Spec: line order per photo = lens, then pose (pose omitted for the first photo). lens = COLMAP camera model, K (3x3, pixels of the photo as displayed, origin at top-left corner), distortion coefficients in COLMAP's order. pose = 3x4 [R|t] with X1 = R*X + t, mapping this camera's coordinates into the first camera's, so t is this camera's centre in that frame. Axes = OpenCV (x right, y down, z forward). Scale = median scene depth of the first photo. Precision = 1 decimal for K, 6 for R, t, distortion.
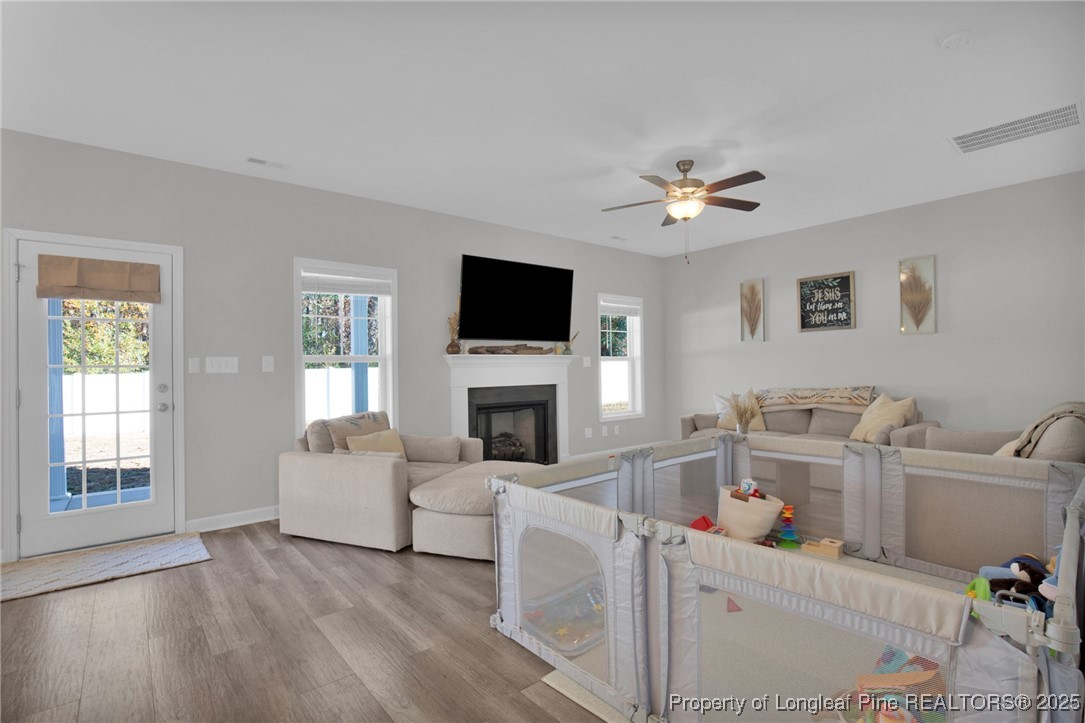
lens RADIAL K [[508.3, 0, 548.4], [0, 508.3, 365.0], [0, 0, 1]] dist [-0.040461, 0.000251]
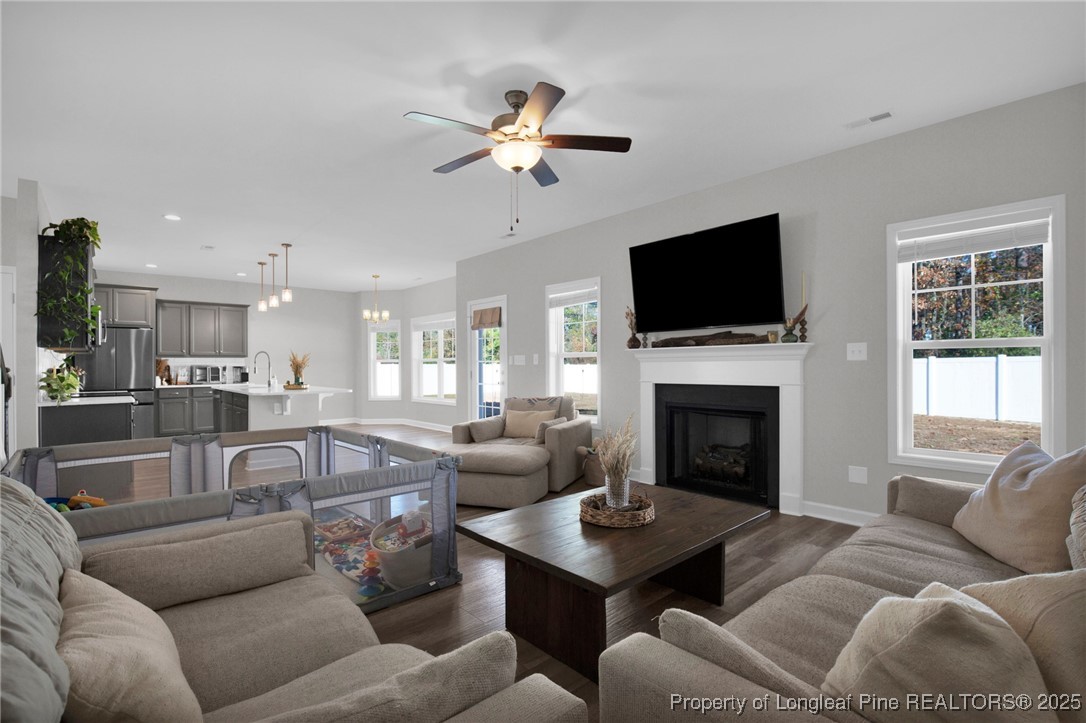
lens RADIAL K [[502.3, 0, 546.0], [0, 502.3, 364.2], [0, 0, 1]] dist [-0.025236, 0.001533]
pose [[0.040916, 0.016711, -0.999023, 0.686558], [0.017016, 0.999703, 0.017419, -0.009124], [0.999018, -0.017712, 0.040619, 0.676735]]
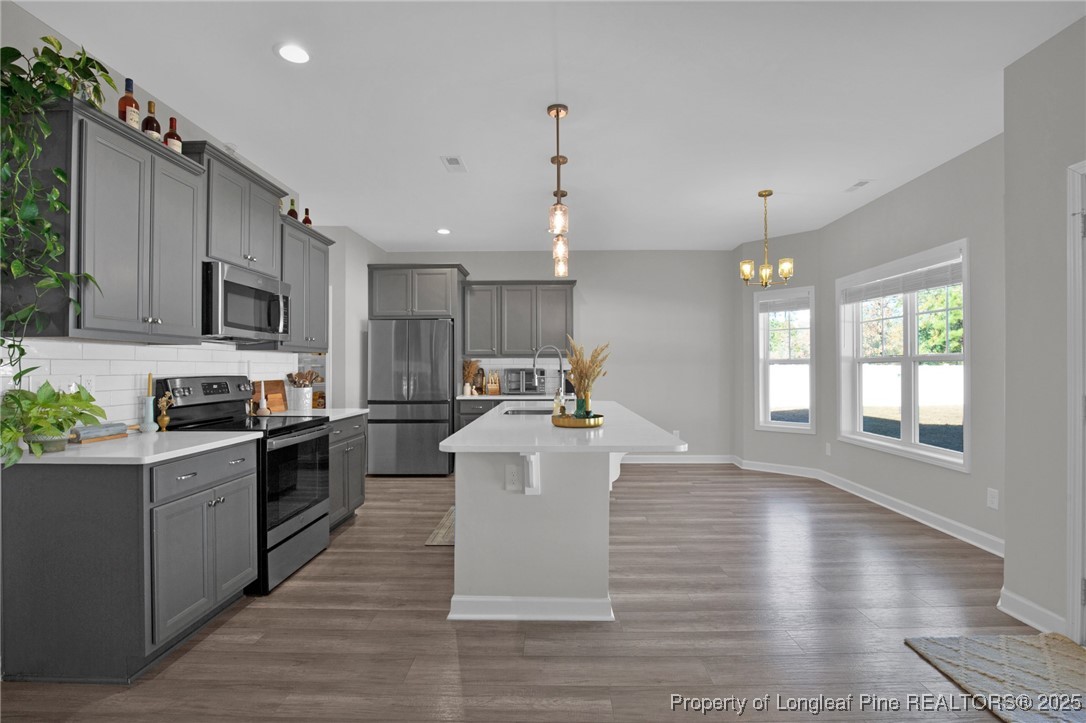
lens RADIAL K [[509.6, 0, 547.4], [0, 509.6, 363.9], [0, 0, 1]] dist [-0.025458, 0.003070]
pose [[-0.652217, 0.015585, -0.757872, -0.063295], [0.022175, 0.999753, 0.001476, -0.008108], [0.757708, -0.015843, -0.652402, 0.471334]]
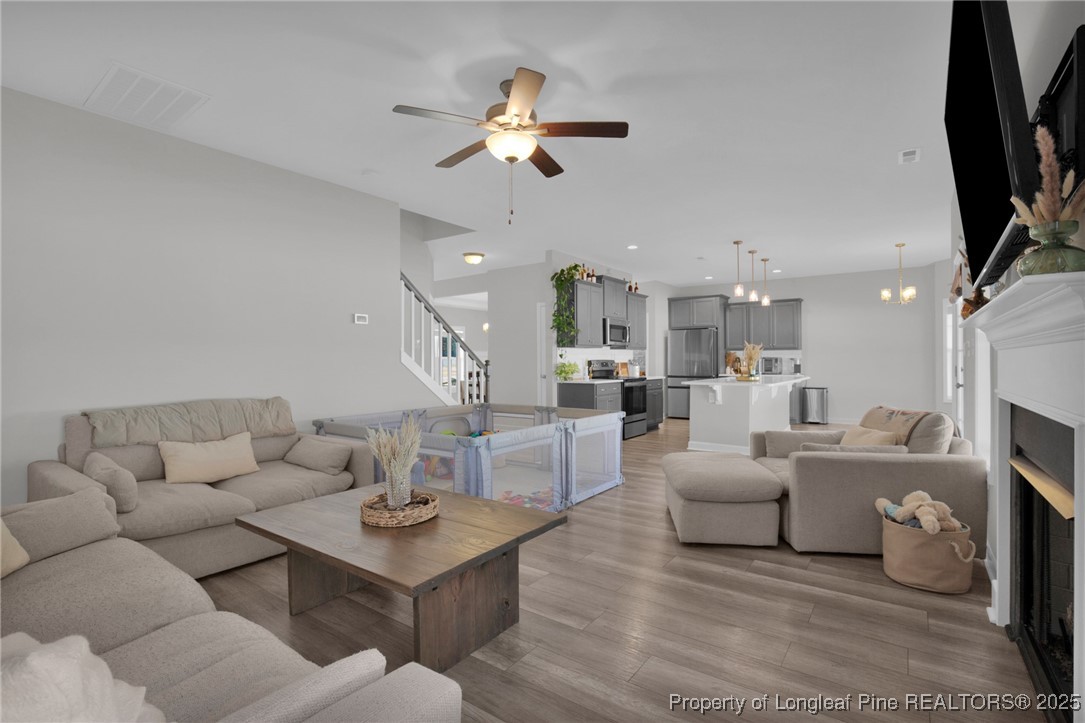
lens RADIAL K [[501.9, 0, 545.4], [0, 501.9, 364.2], [0, 0, 1]] dist [-0.025236, 0.001533]
pose [[-0.969907, 0.027115, -0.241961, 0.259941], [0.028048, 0.999606, -0.000414, 0.006273], [0.241855, -0.007188, -0.970286, 1.169389]]
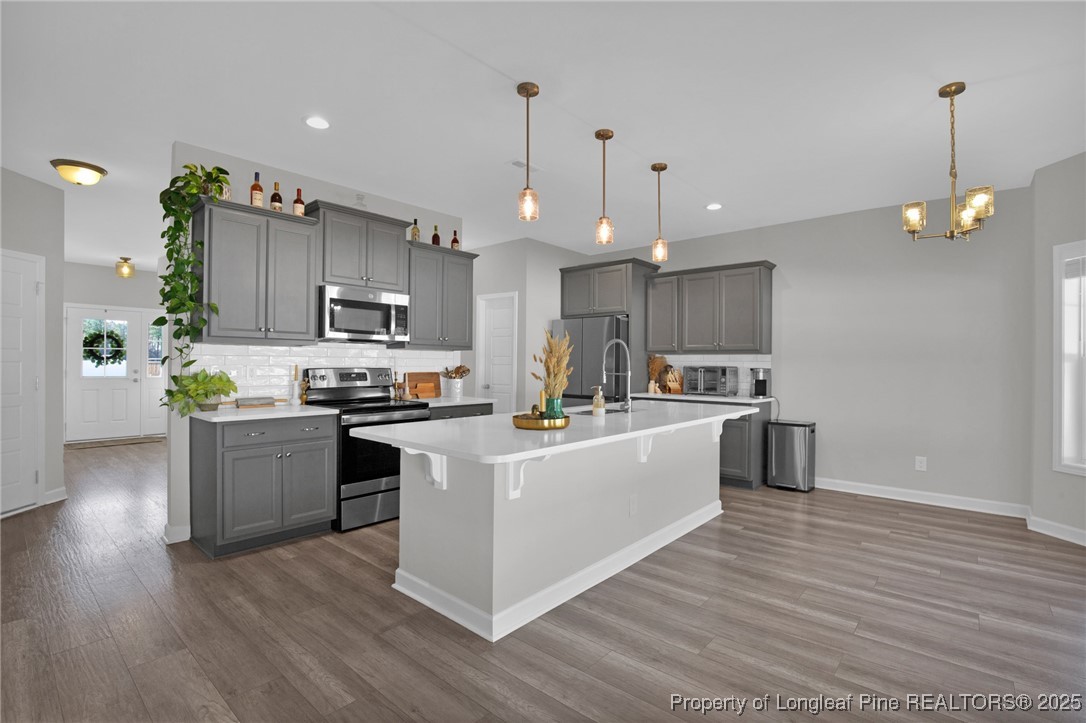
lens RADIAL K [[502.3, 0, 546.0], [0, 502.3, 364.2], [0, 0, 1]] dist [-0.025236, 0.001533]
pose [[-0.987328, 0.011908, -0.158244, -0.408104], [0.012958, 0.999900, -0.005605, 0.000411], [0.158161, -0.007585, -0.987384, 0.618655]]
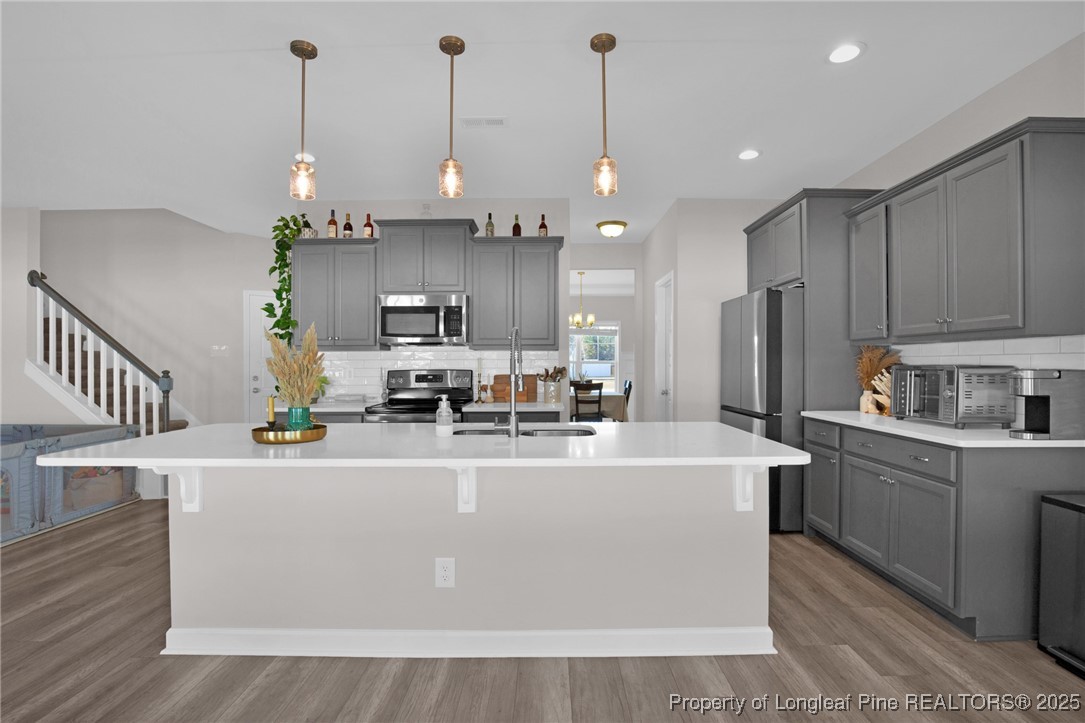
lens RADIAL K [[509.2, 0, 546.9], [0, 509.2, 363.9], [0, 0, 1]] dist [-0.025458, 0.003070]
pose [[-0.767652, 0.021759, 0.640497, -0.892595], [0.011572, 0.999731, -0.020094, 0.006752], [-0.640762, -0.008013, -0.767697, 0.331443]]
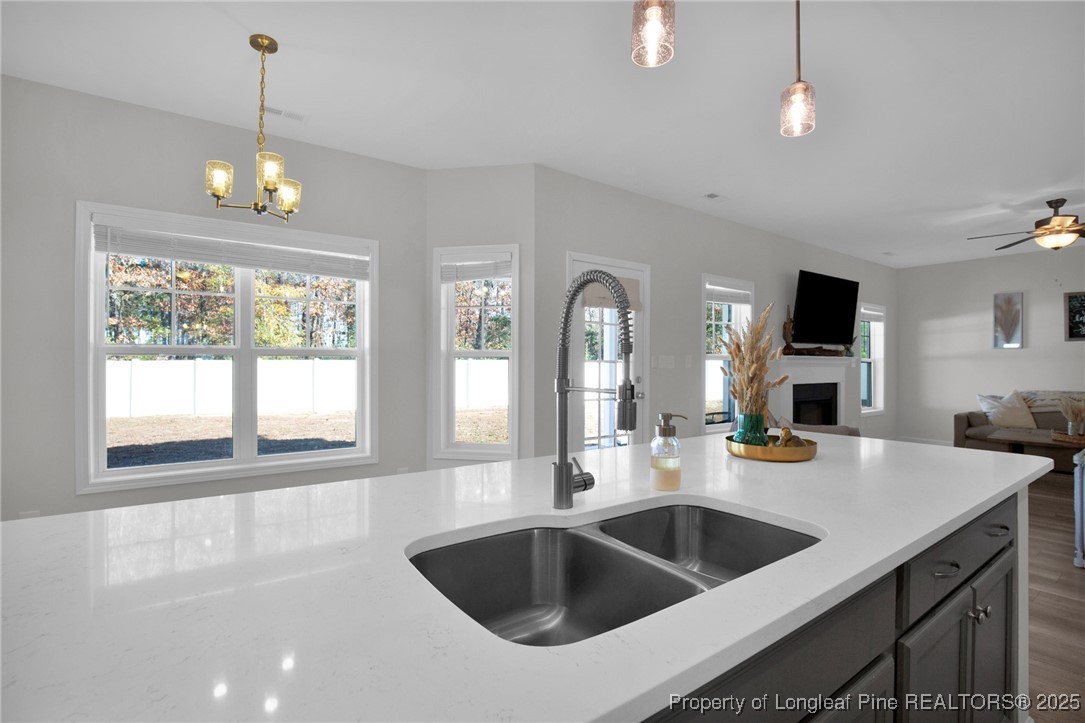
lens RADIAL K [[501.9, 0, 545.4], [0, 501.9, 364.2], [0, 0, 1]] dist [-0.025236, 0.001533]
pose [[0.996995, 0.022767, -0.074042, -0.598784], [-0.021884, 0.999680, 0.012703, -0.002844], [0.074308, -0.011045, 0.997174, -0.170155]]
